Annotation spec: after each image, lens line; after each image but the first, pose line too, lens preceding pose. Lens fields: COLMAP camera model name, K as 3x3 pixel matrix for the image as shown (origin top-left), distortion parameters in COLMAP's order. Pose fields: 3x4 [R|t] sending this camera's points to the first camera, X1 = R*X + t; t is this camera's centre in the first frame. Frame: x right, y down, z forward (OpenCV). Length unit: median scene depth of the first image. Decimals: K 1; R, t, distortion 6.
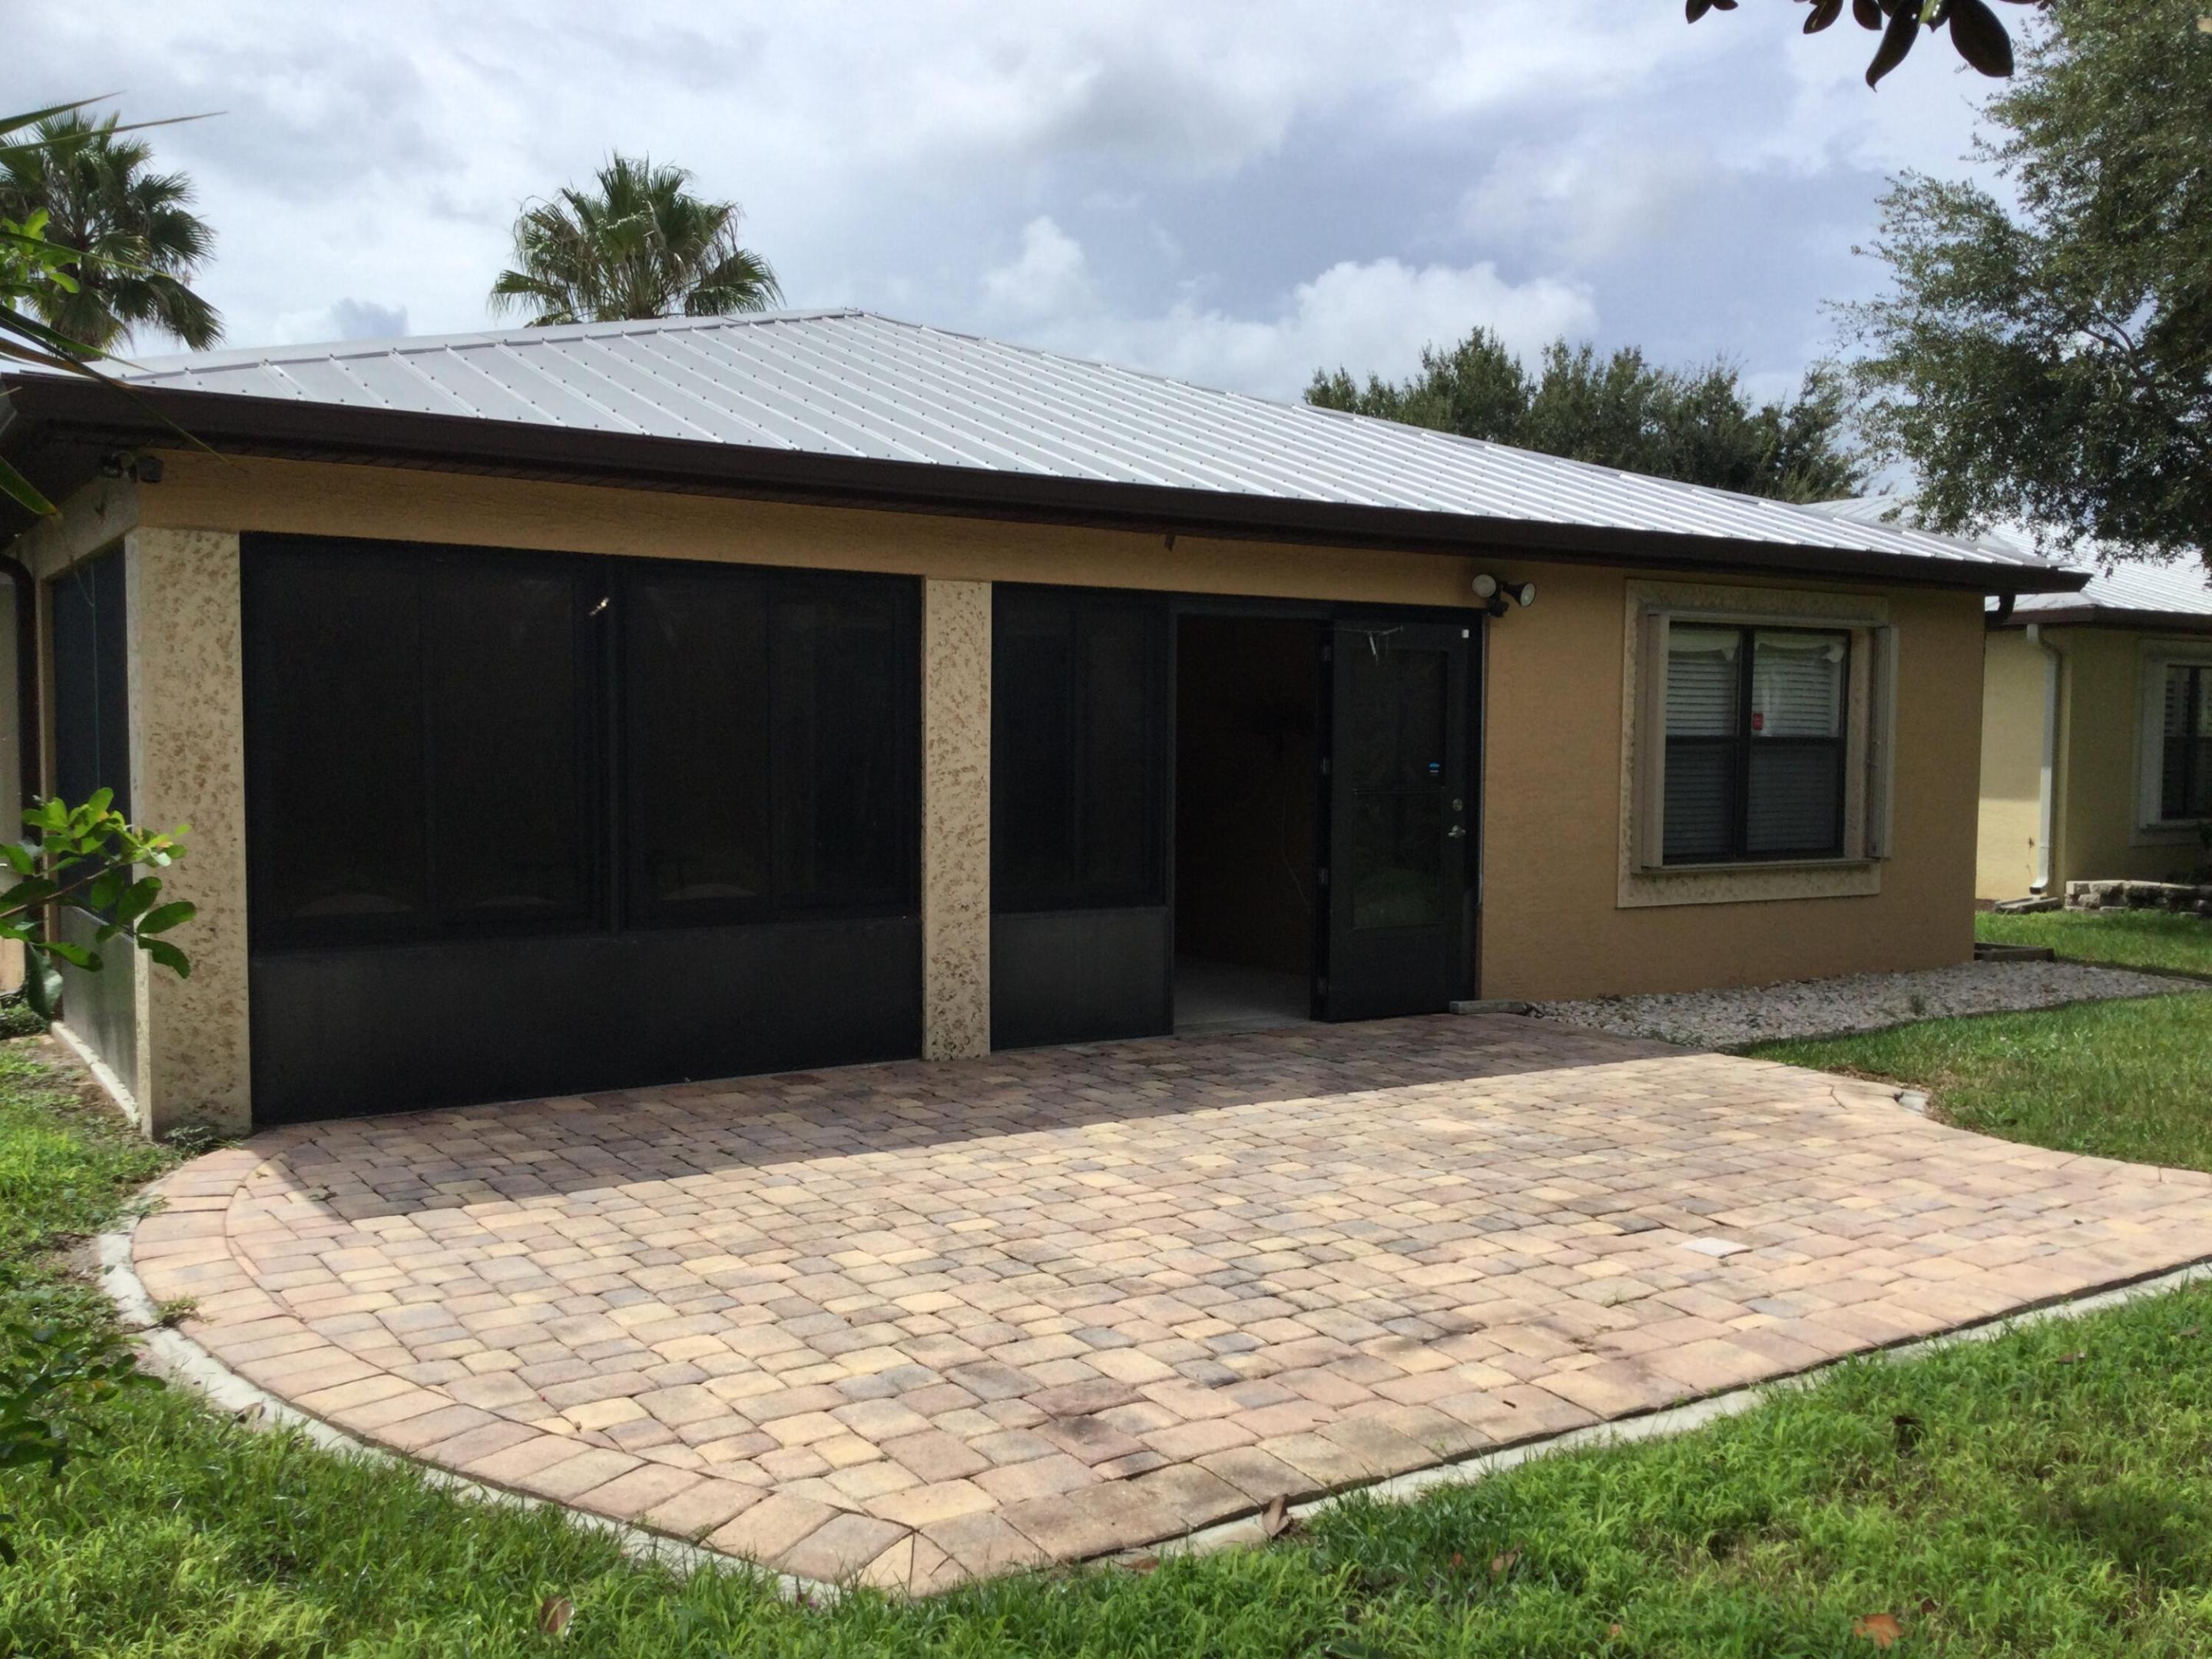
lens RADIAL K [[1988.8, 0, 1116.4], [0, 1988.8, 866.2], [0, 0, 1]] dist [0.137756, -0.292617]
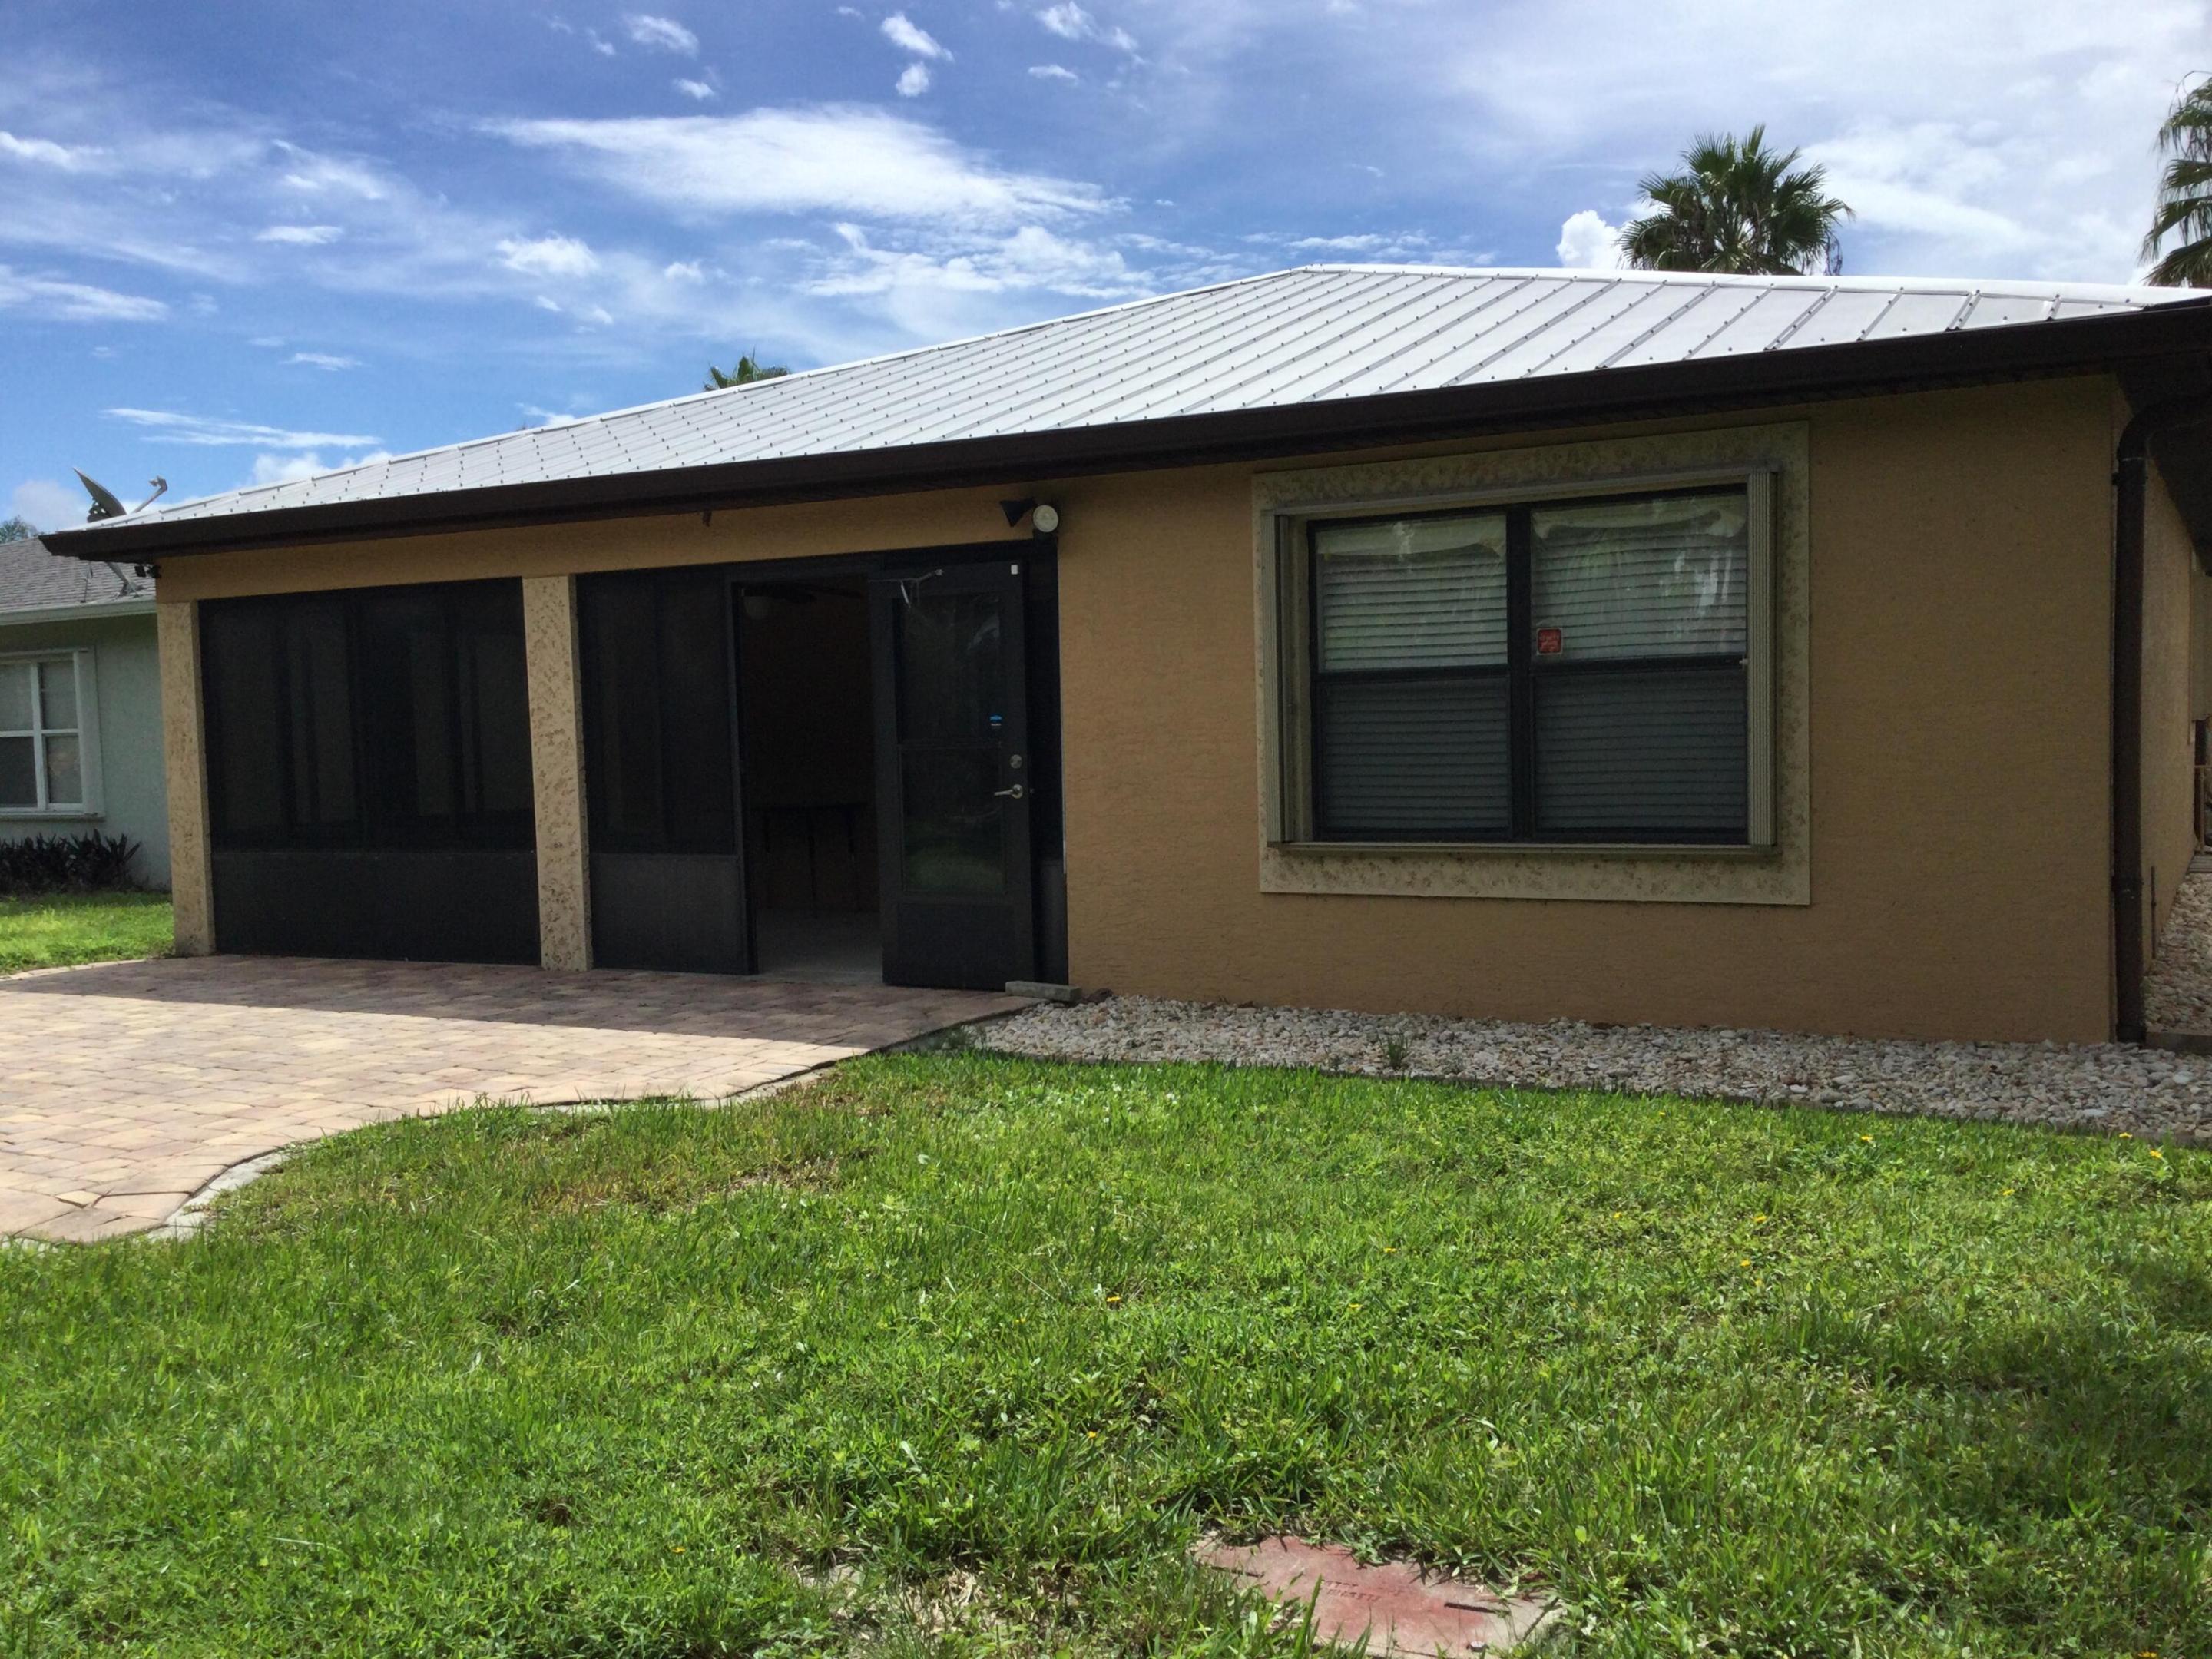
lens RADIAL K [[1988.8, 0, 1116.4], [0, 1988.8, 866.2], [0, 0, 1]] dist [0.137756, -0.292617]
pose [[0.453178, 0.044823, -0.890293, 1.102126], [-0.027591, 0.998962, 0.036249, -0.019533], [0.890993, 0.008137, 0.453944, 0.706082]]
